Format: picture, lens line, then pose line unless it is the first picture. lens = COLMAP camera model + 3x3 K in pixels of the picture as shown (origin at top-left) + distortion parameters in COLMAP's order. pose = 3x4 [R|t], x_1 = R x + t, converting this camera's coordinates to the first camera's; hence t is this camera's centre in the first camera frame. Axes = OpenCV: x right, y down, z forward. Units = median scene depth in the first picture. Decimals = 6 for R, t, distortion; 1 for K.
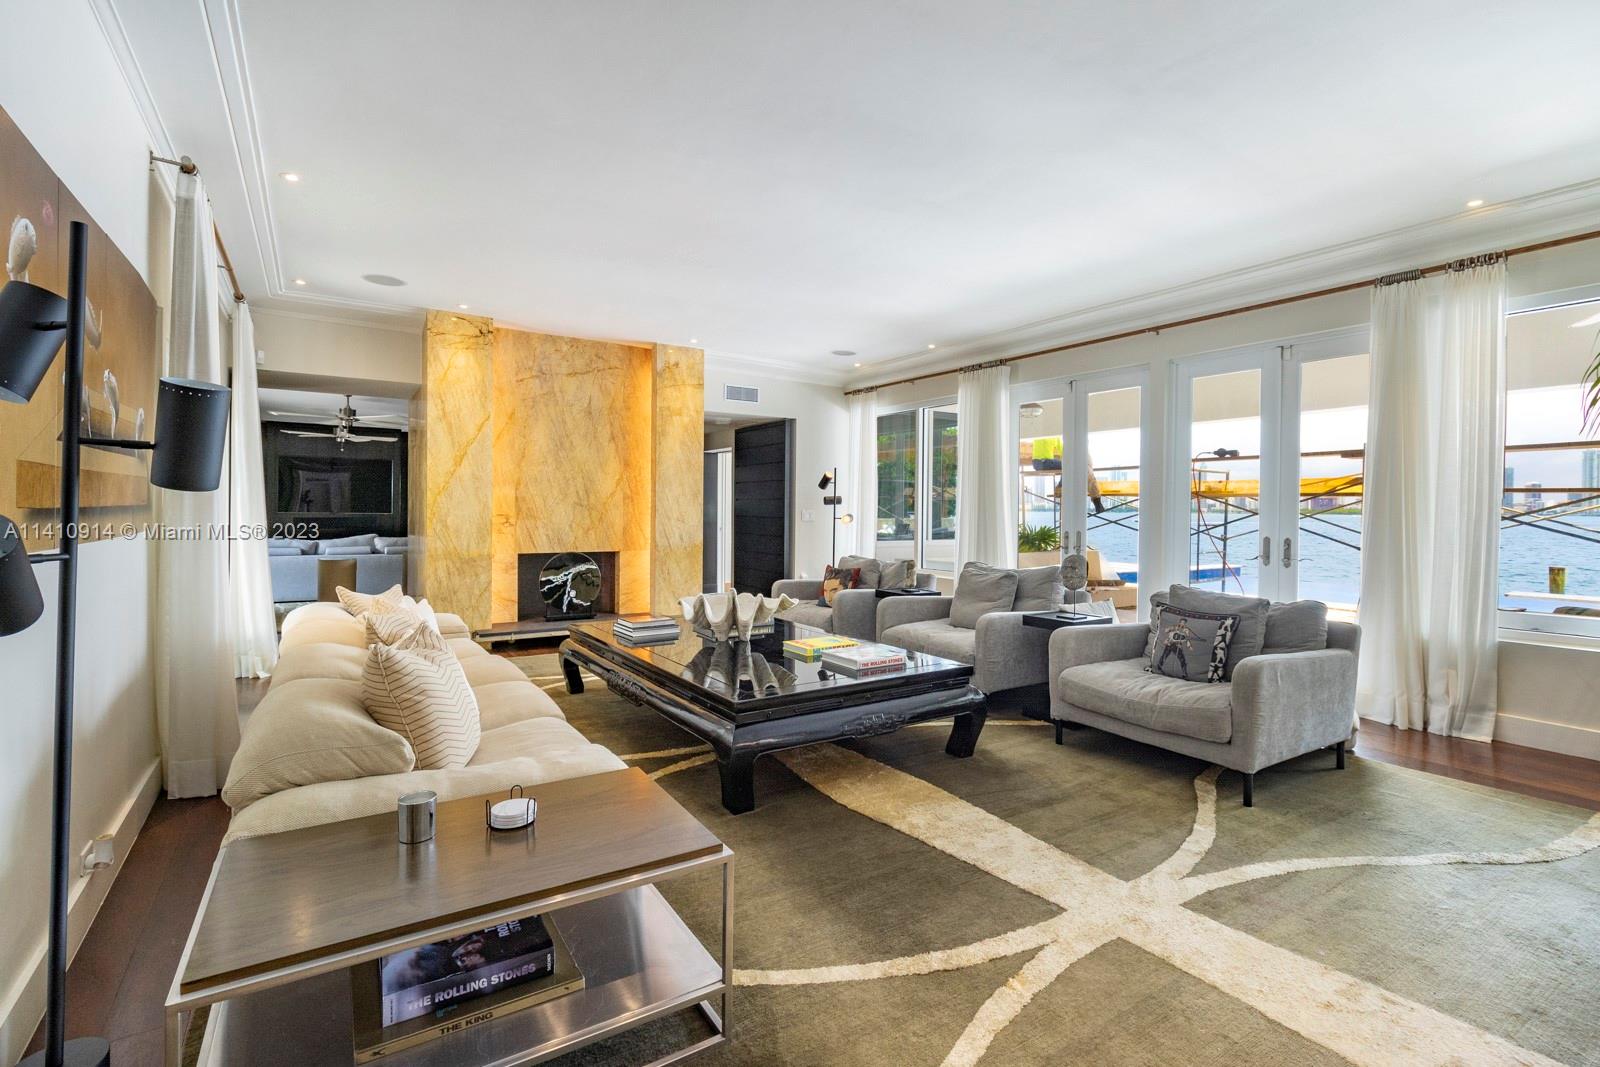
lens RADIAL K [[737.1, 0, 795.7], [0, 737.1, 517.5], [0, 0, 1]] dist [-0.002205, 0.000165]
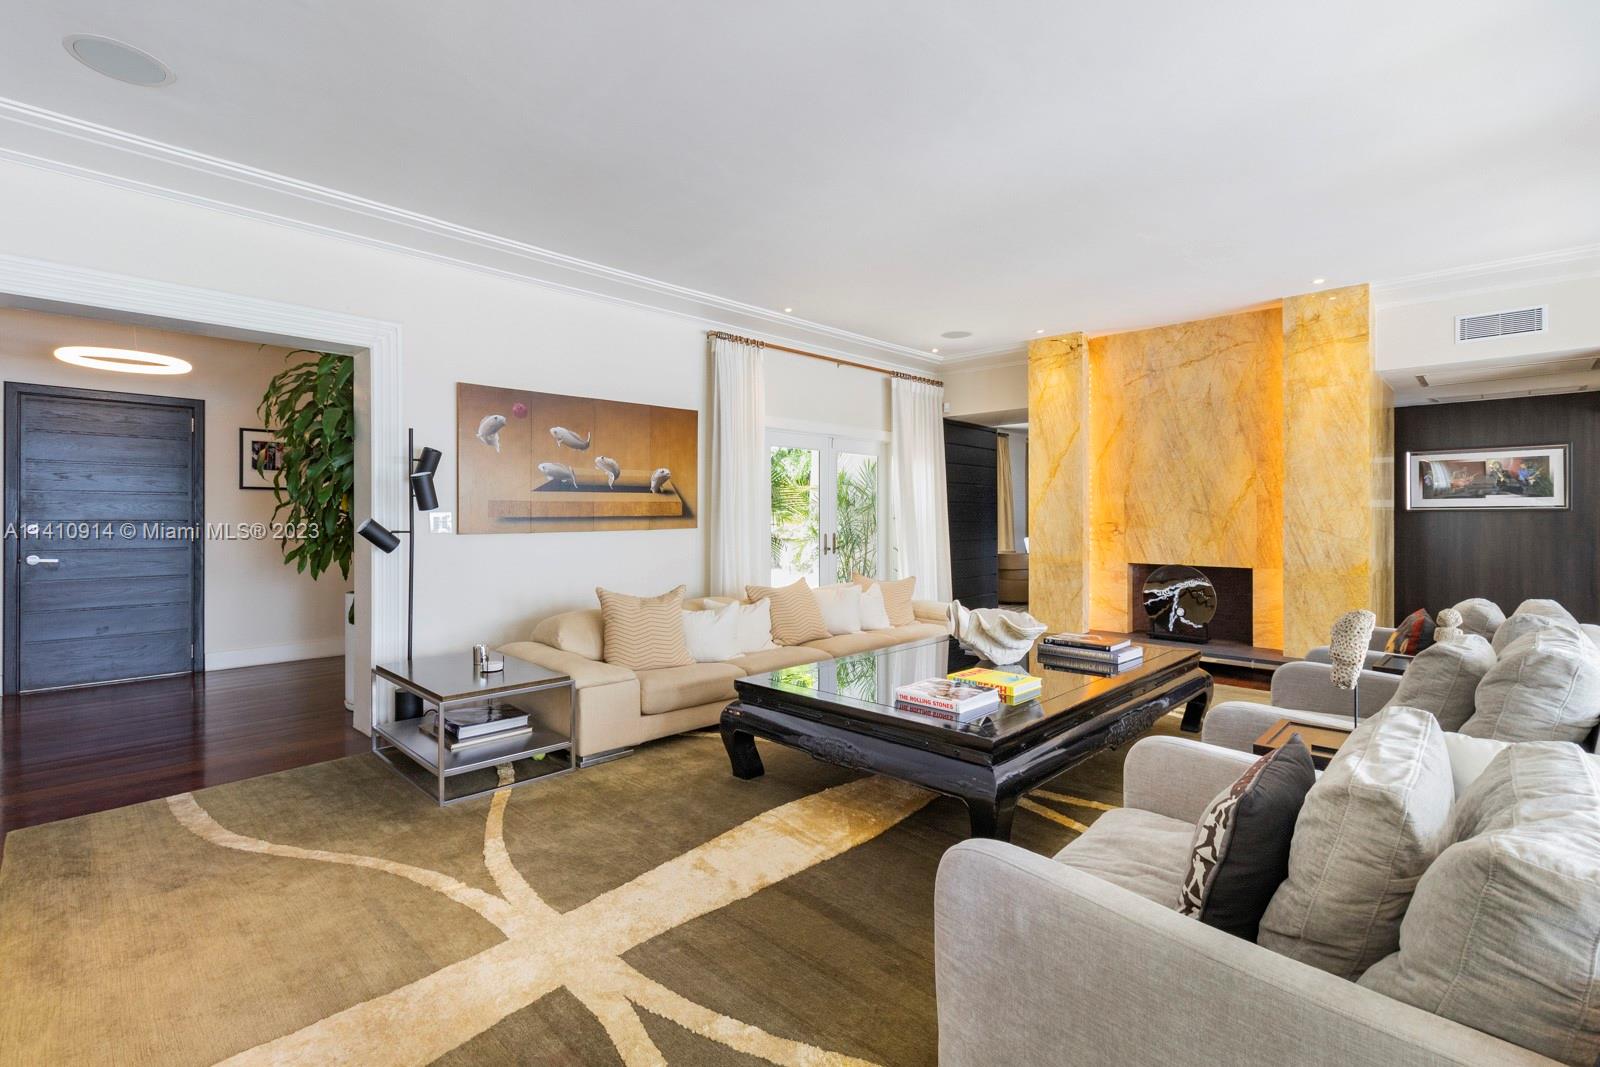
lens RADIAL K [[737.1, 0, 797.4], [0, 737.1, 527.9], [0, 0, 1]] dist [-0.002205, 0.000165]
pose [[0.219633, 0.007349, -0.975555, 0.464971], [-0.006820, 0.999959, 0.005997, 0.000174], [0.975559, 0.005337, 0.219674, 0.358876]]
